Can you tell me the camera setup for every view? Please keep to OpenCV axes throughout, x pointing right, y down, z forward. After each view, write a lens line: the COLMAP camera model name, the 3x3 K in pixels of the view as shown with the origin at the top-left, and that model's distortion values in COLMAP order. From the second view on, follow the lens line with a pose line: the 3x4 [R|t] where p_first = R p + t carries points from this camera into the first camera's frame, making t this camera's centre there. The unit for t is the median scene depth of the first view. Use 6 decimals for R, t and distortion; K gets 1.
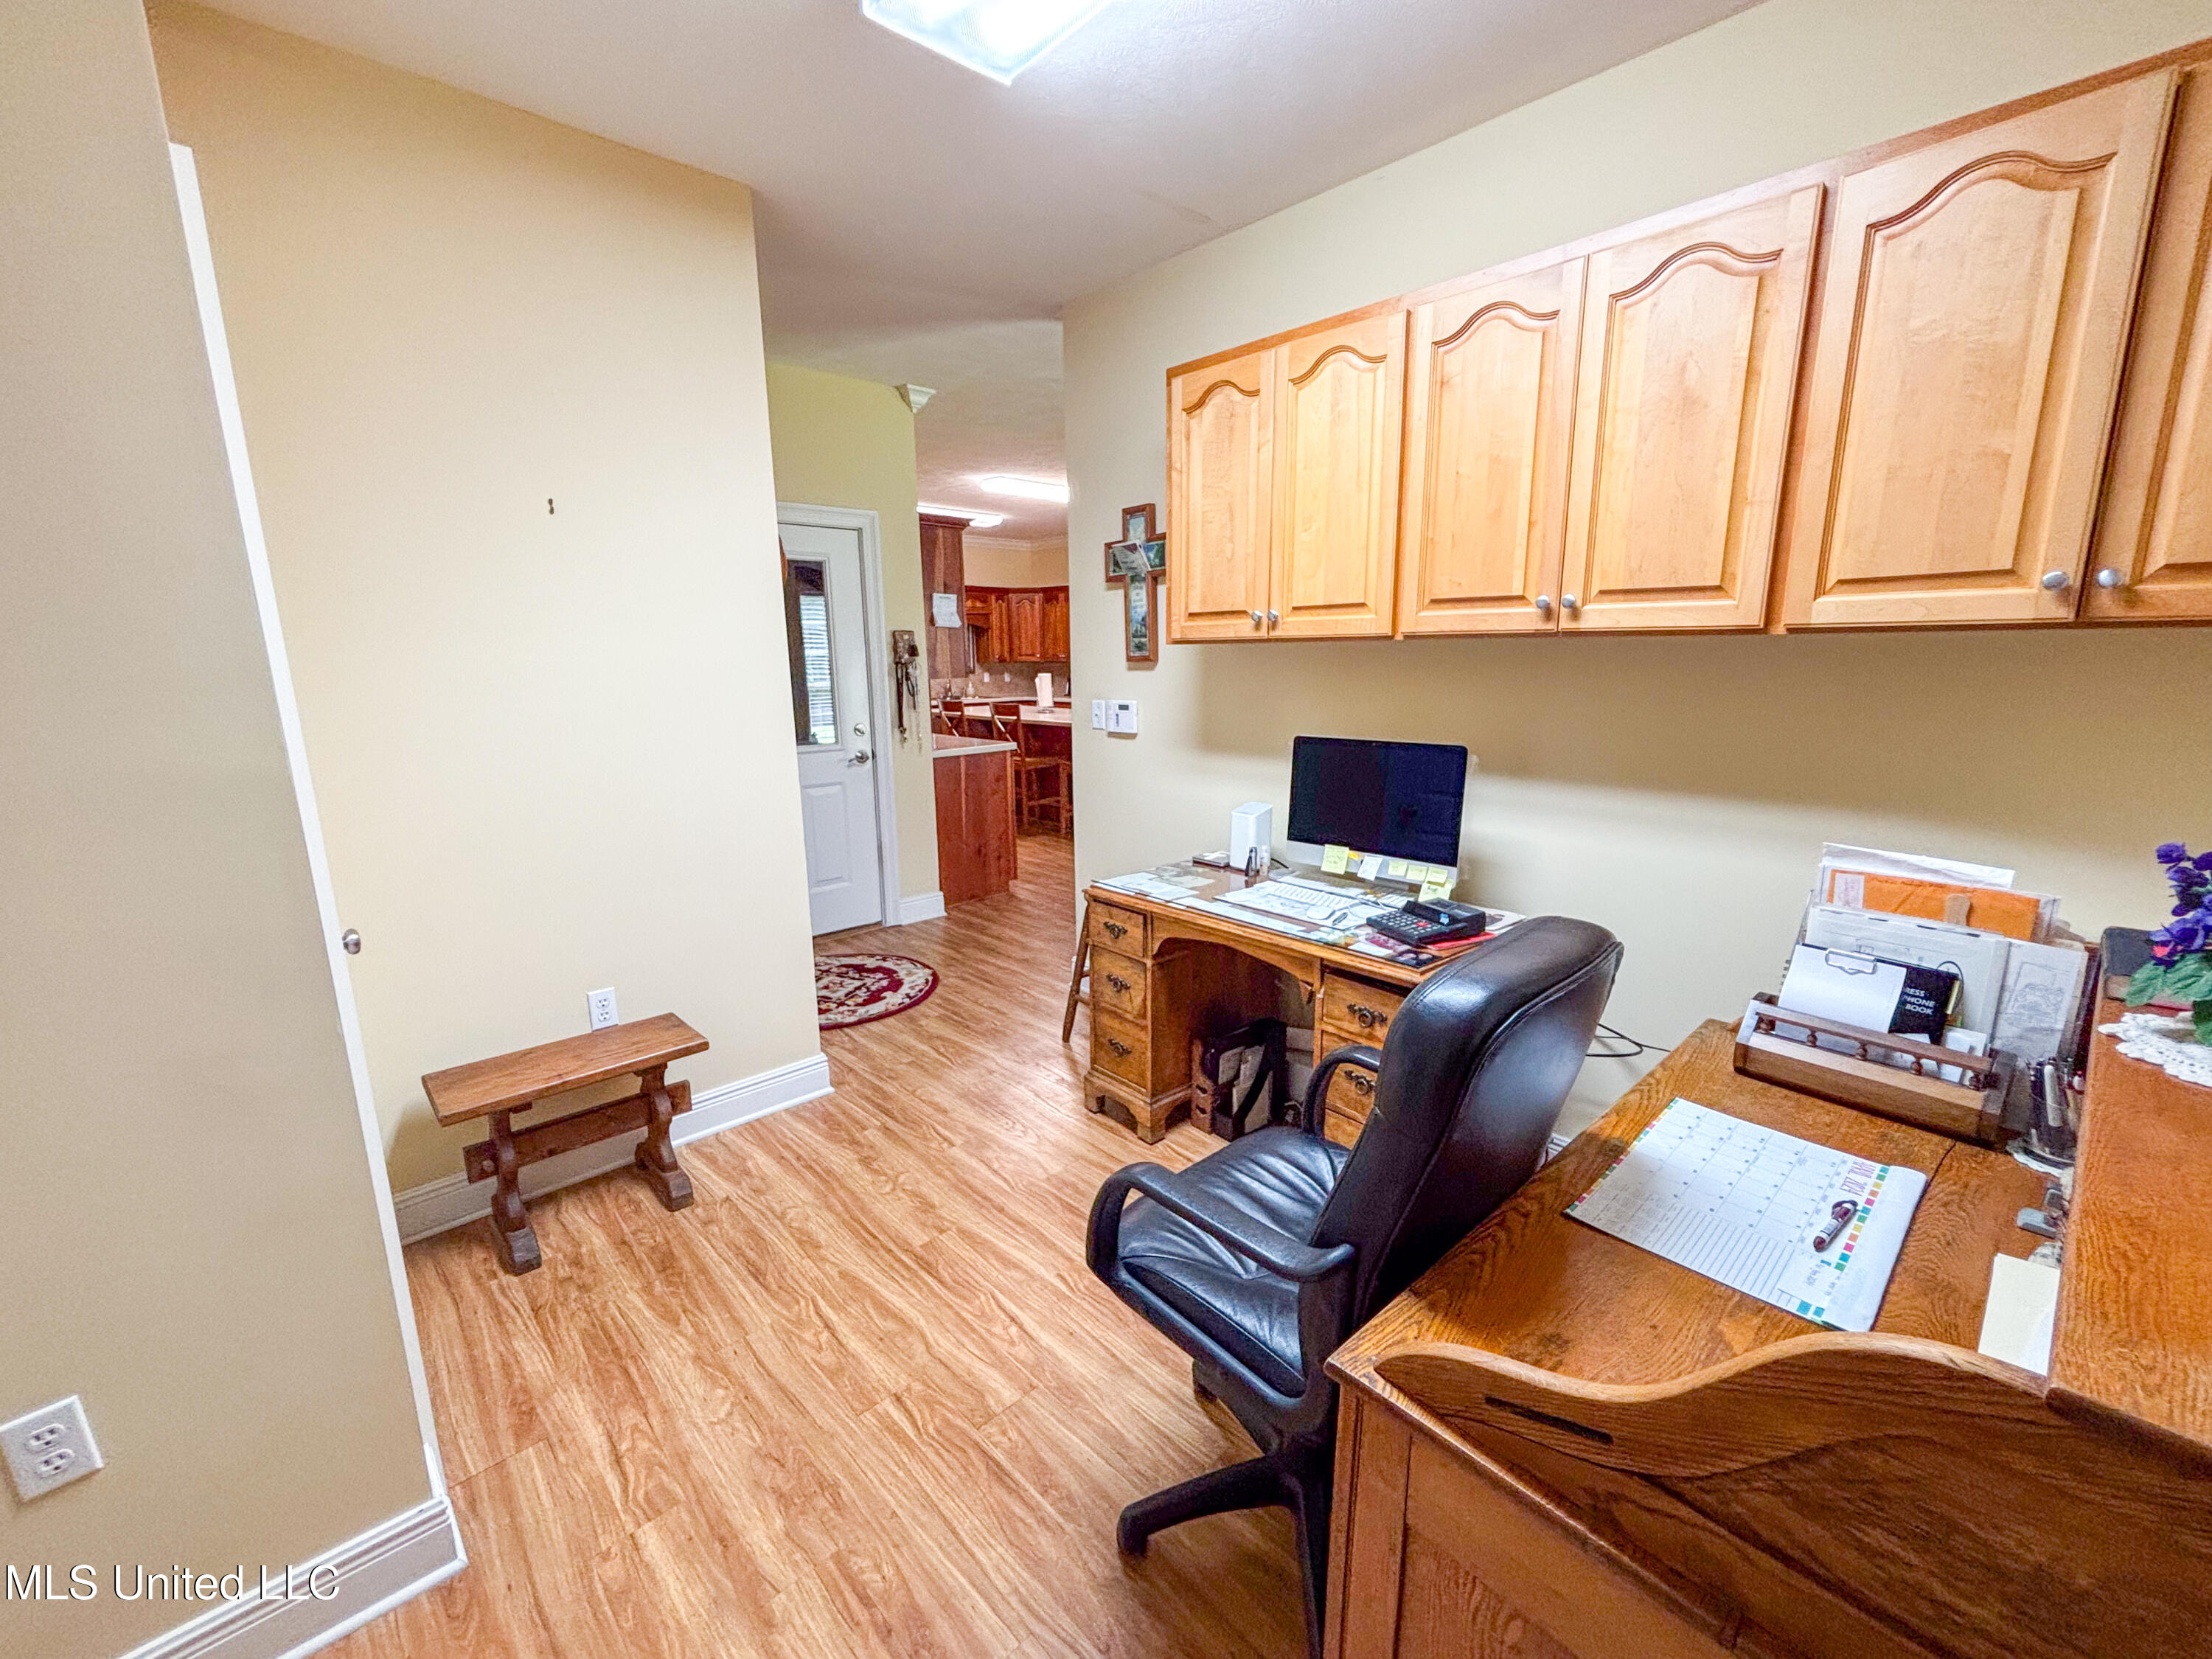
lens RADIAL K [[899.0, 0, 1107.4], [0, 899.0, 835.6], [0, 0, 1]] dist [-0.008545, 0.000434]
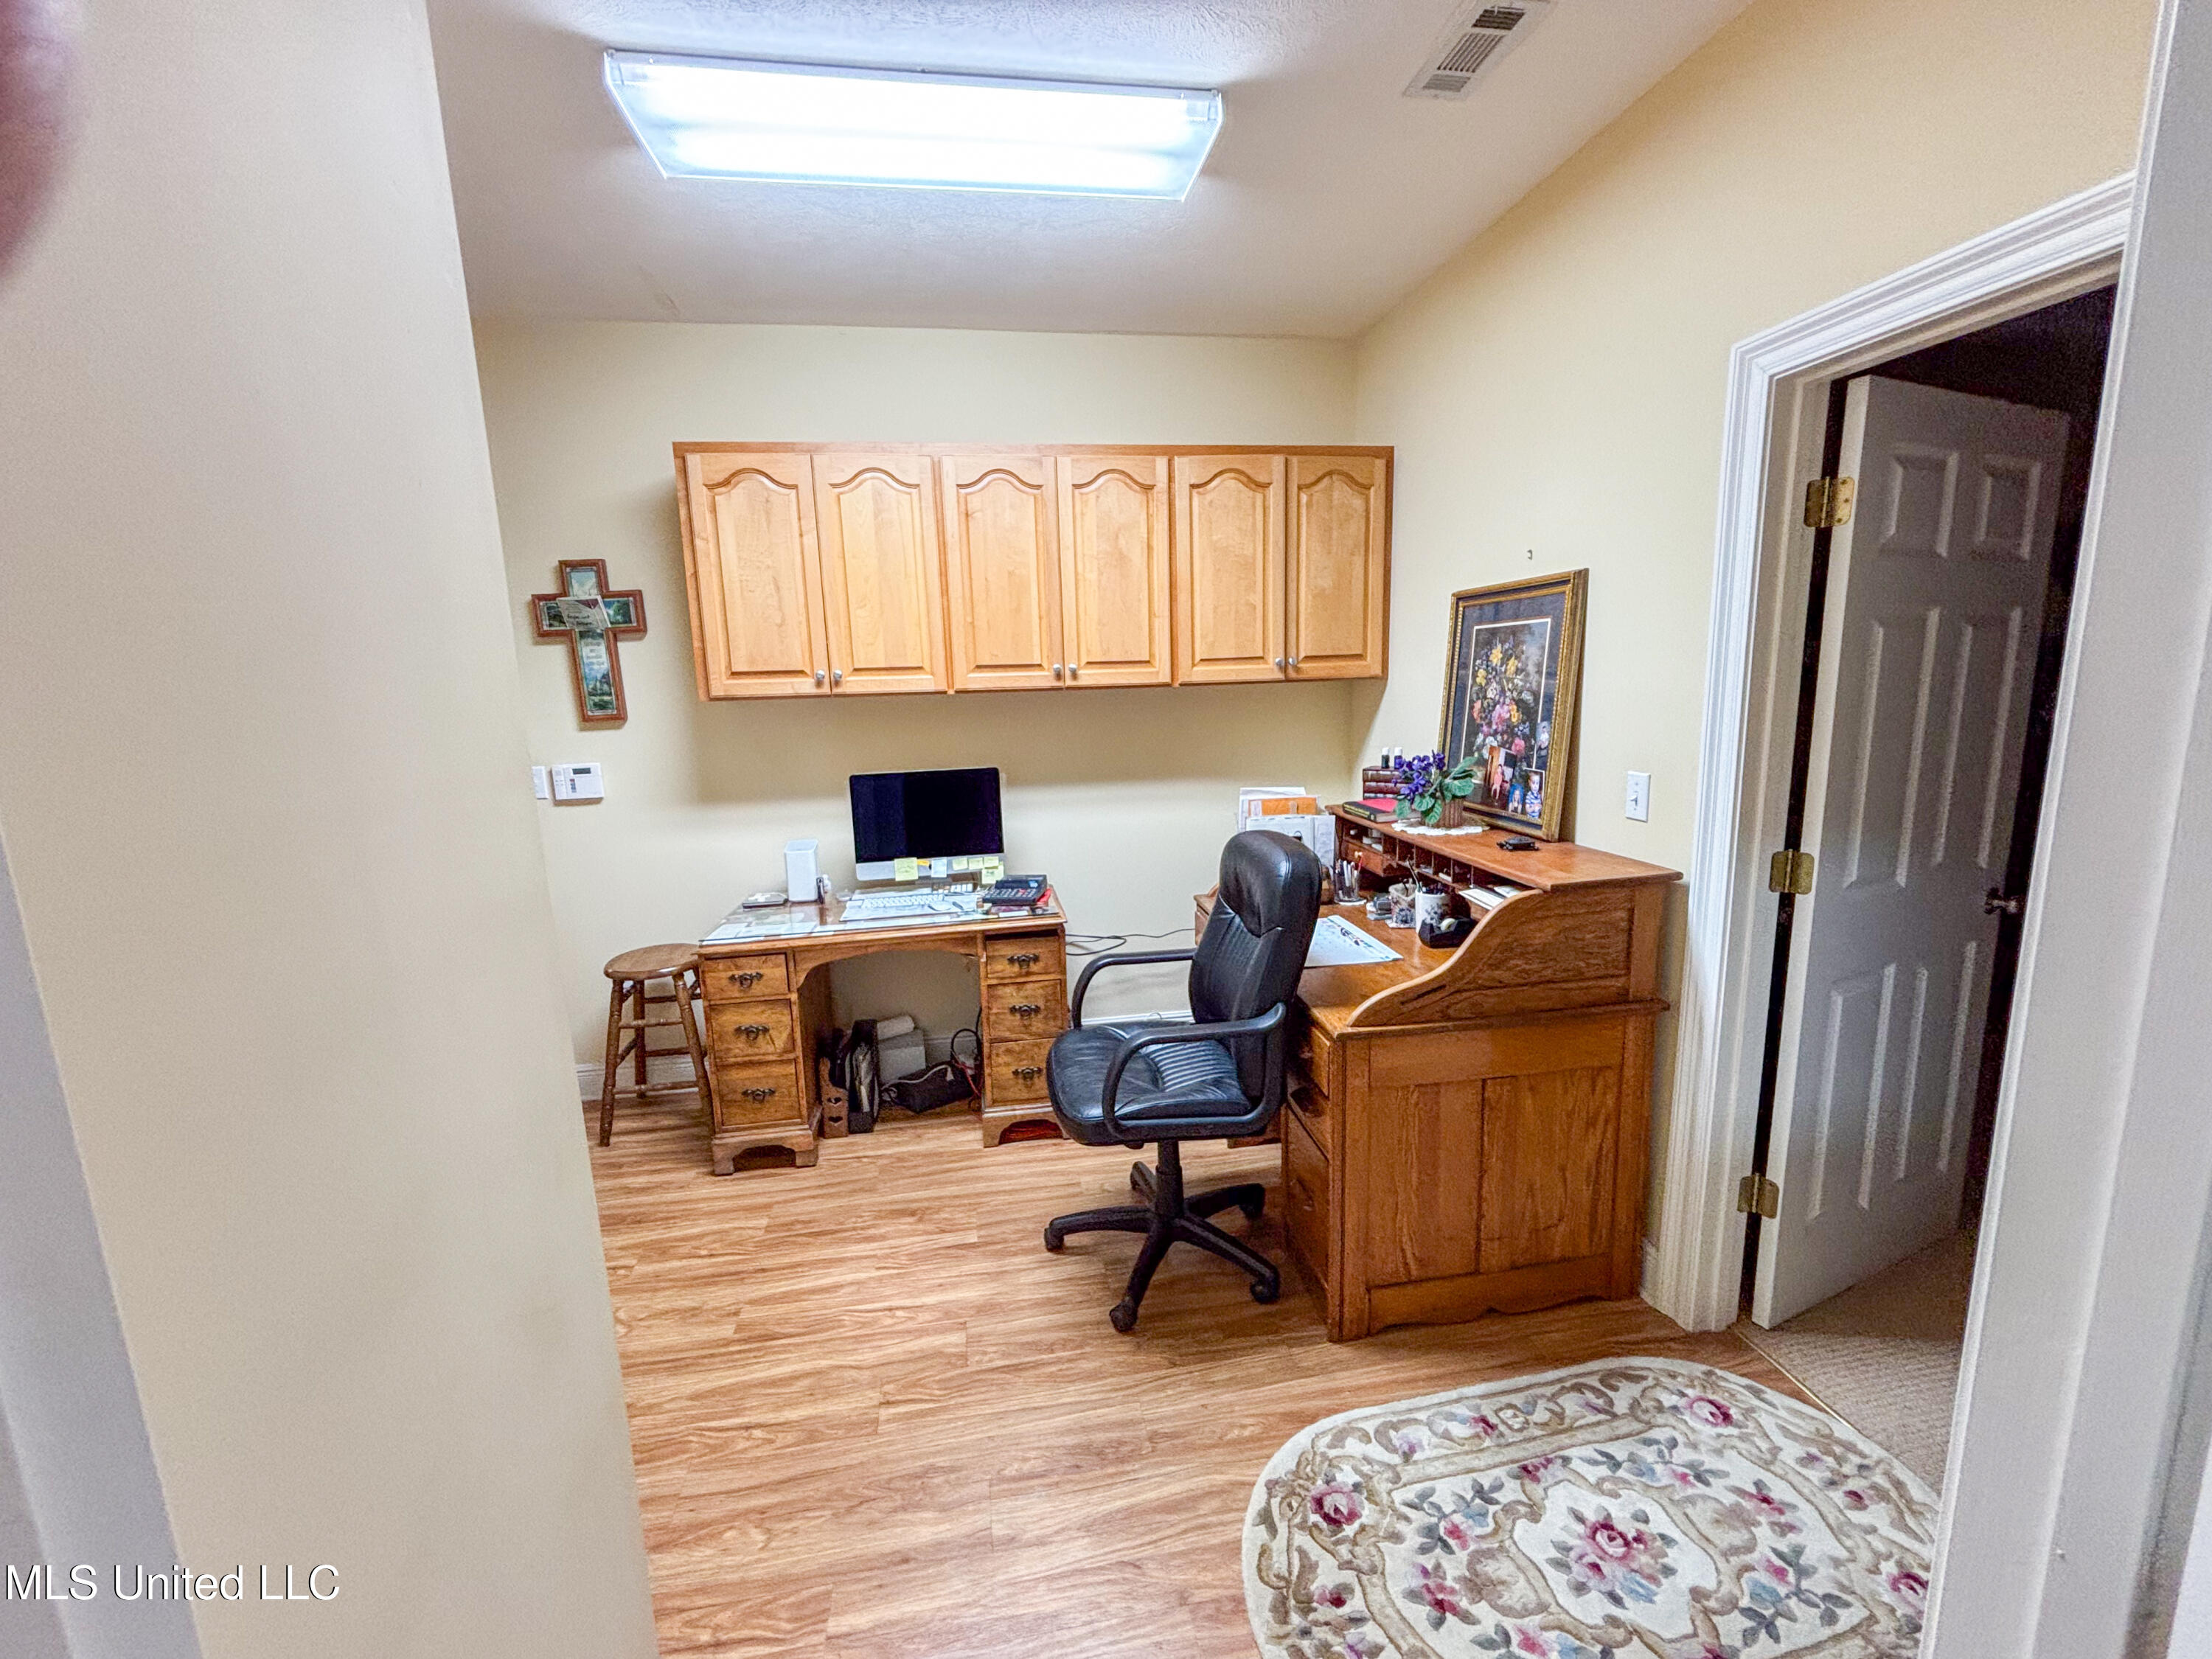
lens RADIAL K [[899.0, 0, 1116.5], [0, 899.0, 830.4], [0, 0, 1]] dist [-0.008545, 0.000434]
pose [[0.550966, -0.148387, 0.821229, -0.608005], [0.190026, 0.980521, 0.049679, -0.033657], [-0.812605, 0.128684, 0.568432, 0.053328]]
